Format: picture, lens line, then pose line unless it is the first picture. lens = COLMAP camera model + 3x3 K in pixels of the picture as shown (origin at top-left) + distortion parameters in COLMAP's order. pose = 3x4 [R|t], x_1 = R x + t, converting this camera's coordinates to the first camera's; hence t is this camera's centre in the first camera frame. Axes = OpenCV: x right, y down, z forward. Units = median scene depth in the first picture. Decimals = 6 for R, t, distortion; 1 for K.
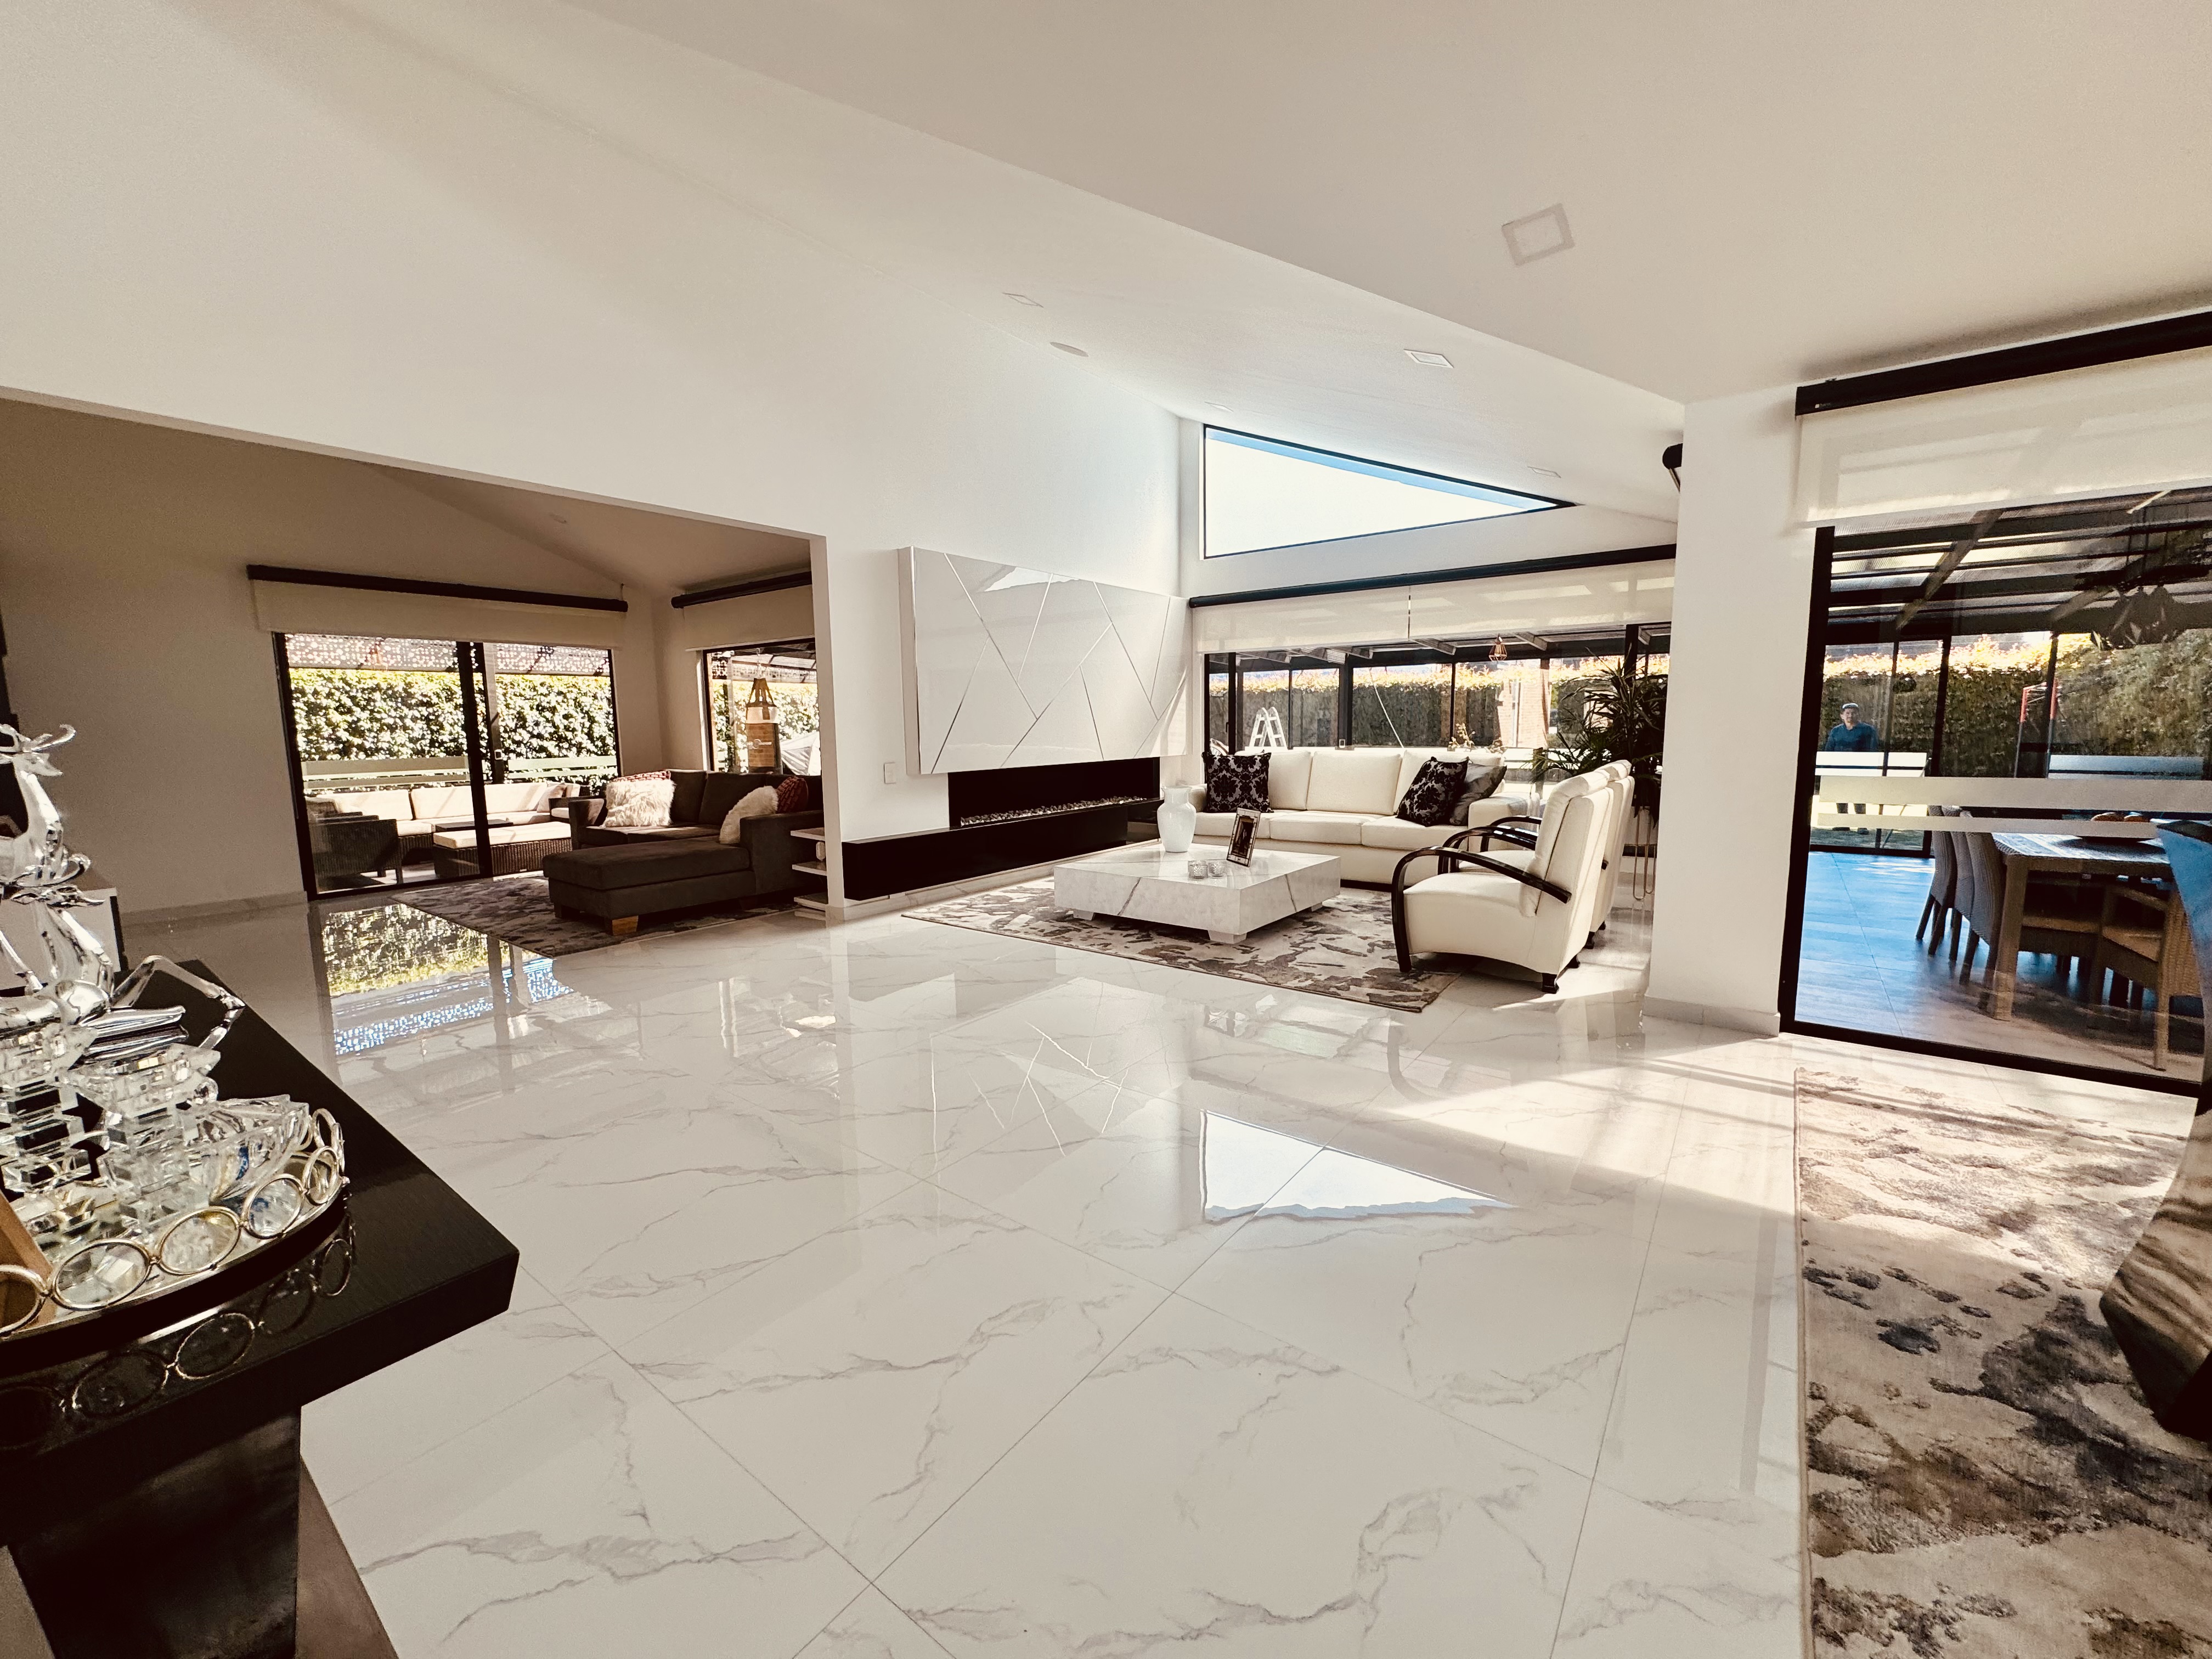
lens RADIAL K [[884.0, 0, 1106.0], [0, 884.0, 829.5], [0, 0, 1]] dist [-0.002220, -0.000620]
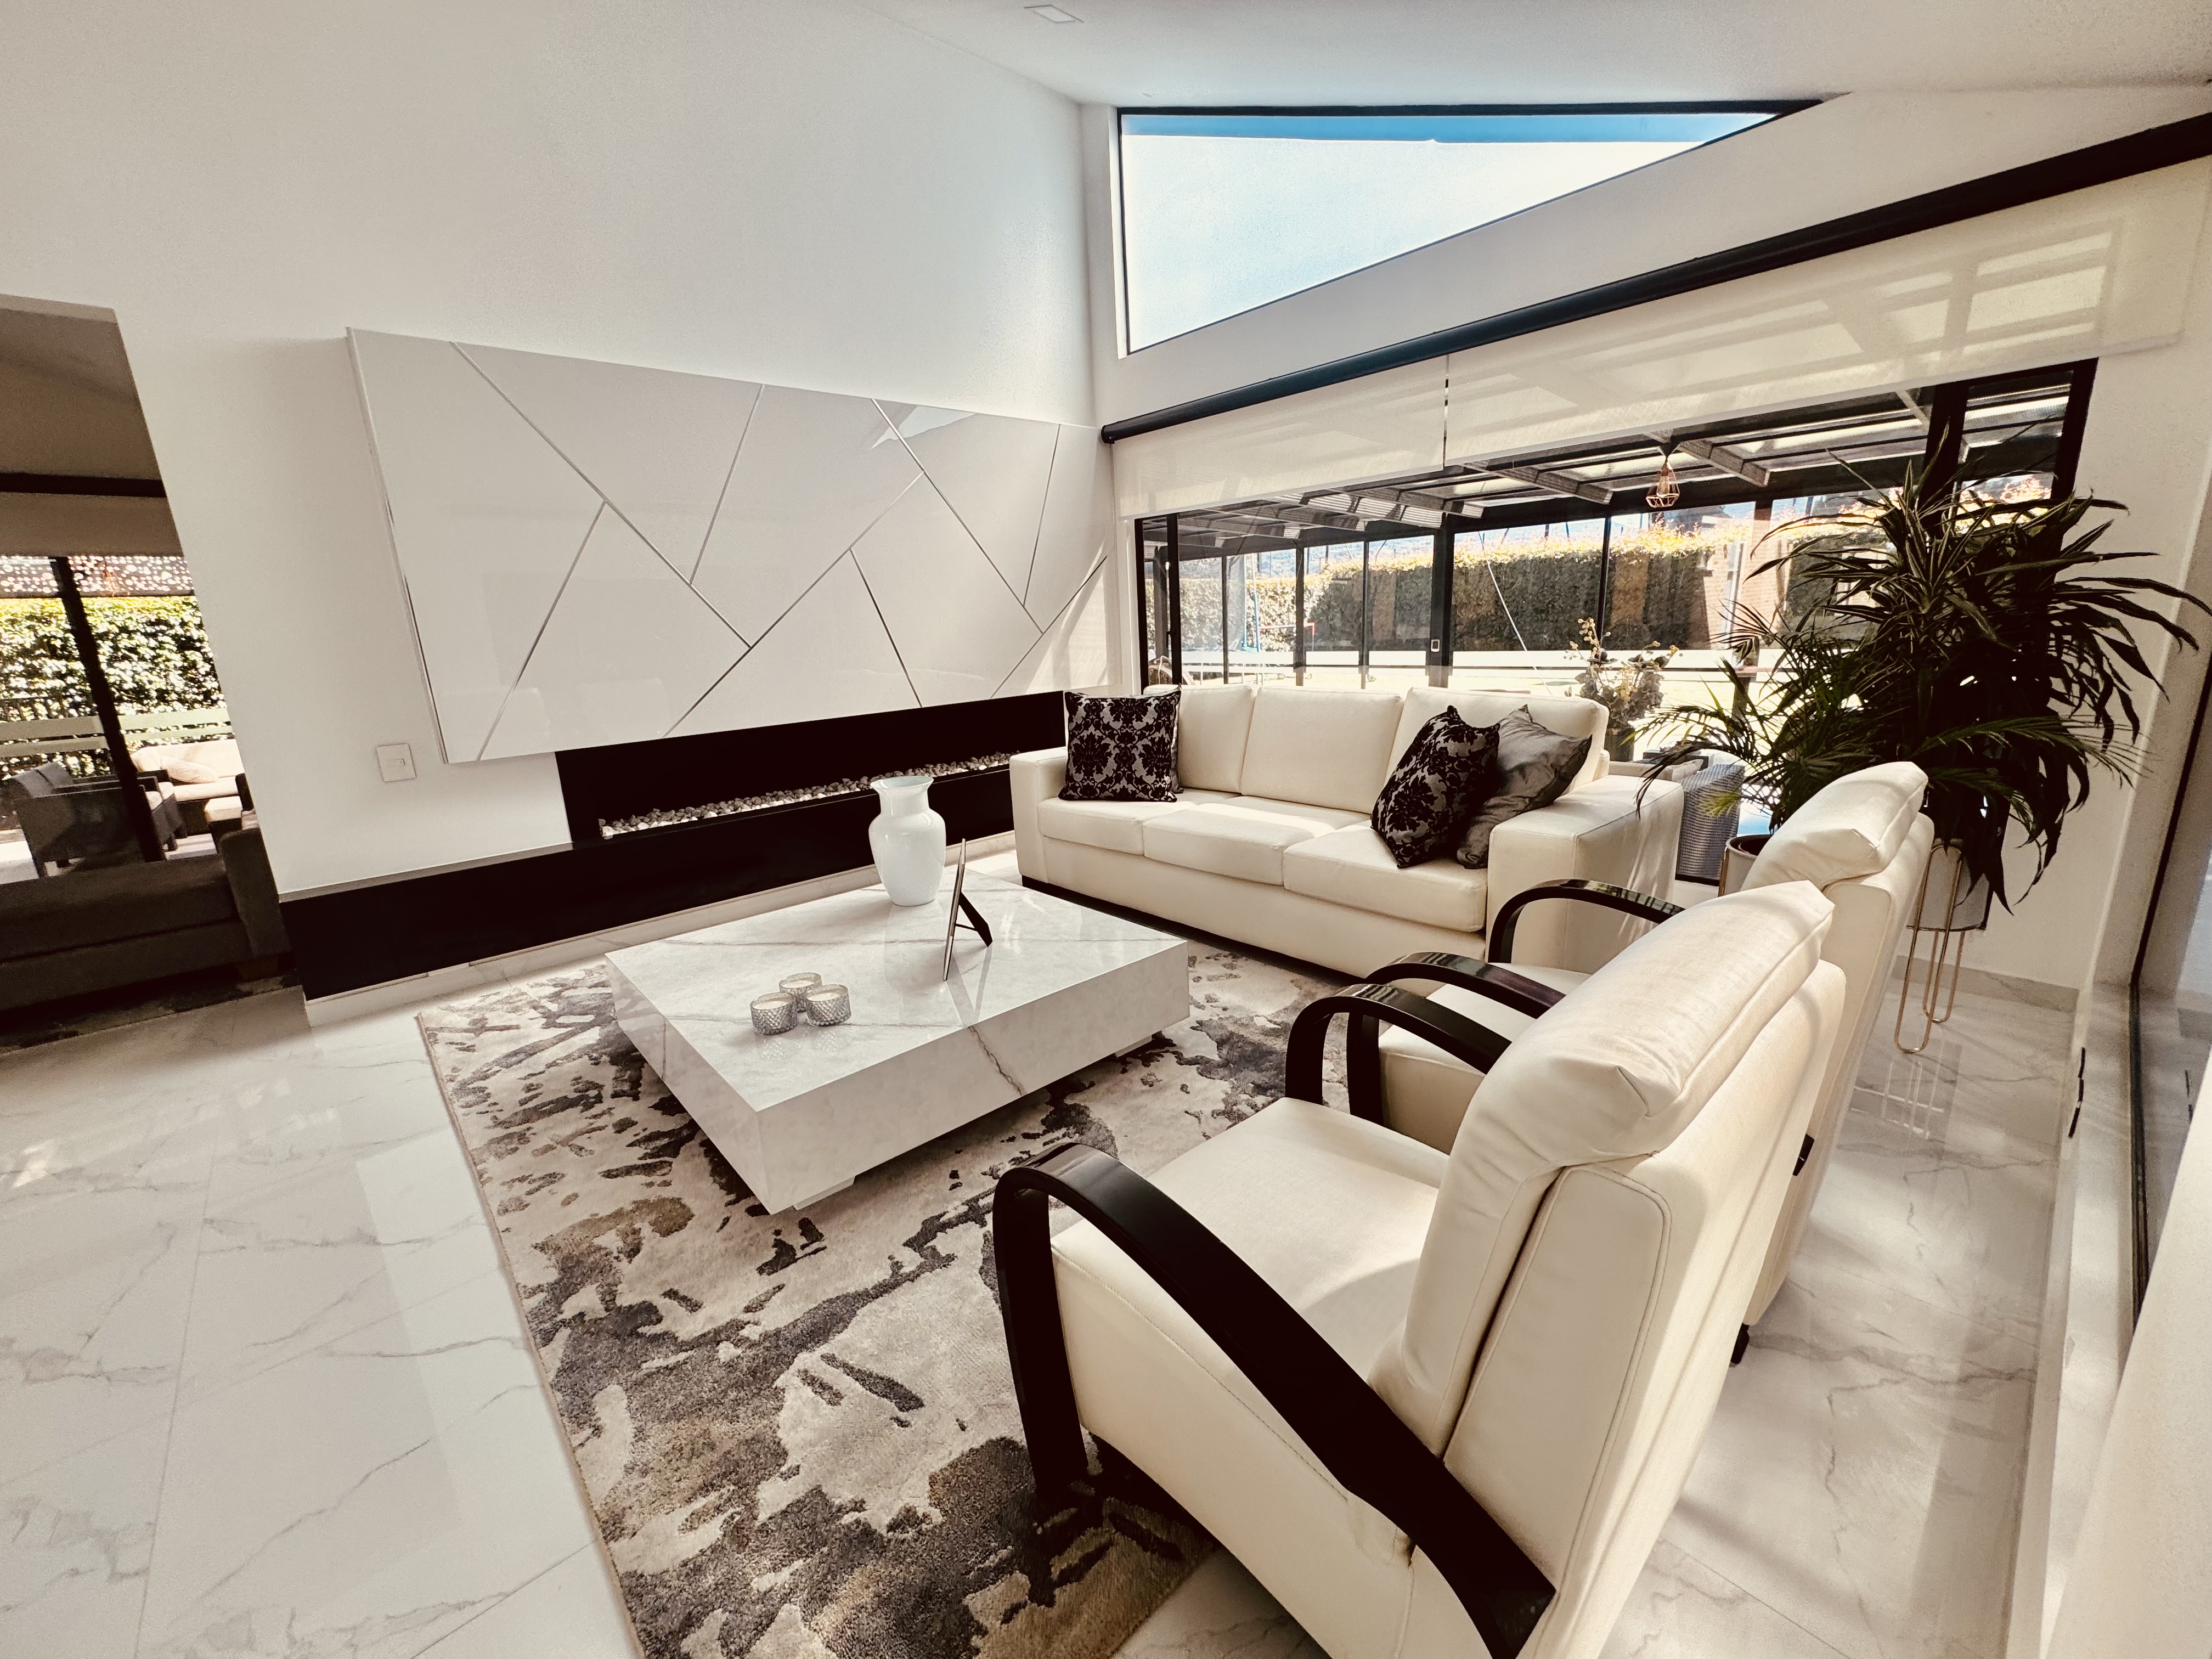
lens RADIAL K [[884.0, 0, 1106.0], [0, 884.0, 829.5], [0, 0, 1]] dist [-0.002220, -0.000620]
pose [[0.981947, 0.011735, -0.188794, 0.253497], [0.011035, 0.992820, 0.119107, -0.068992], [0.188836, -0.119040, 0.974767, 0.441435]]
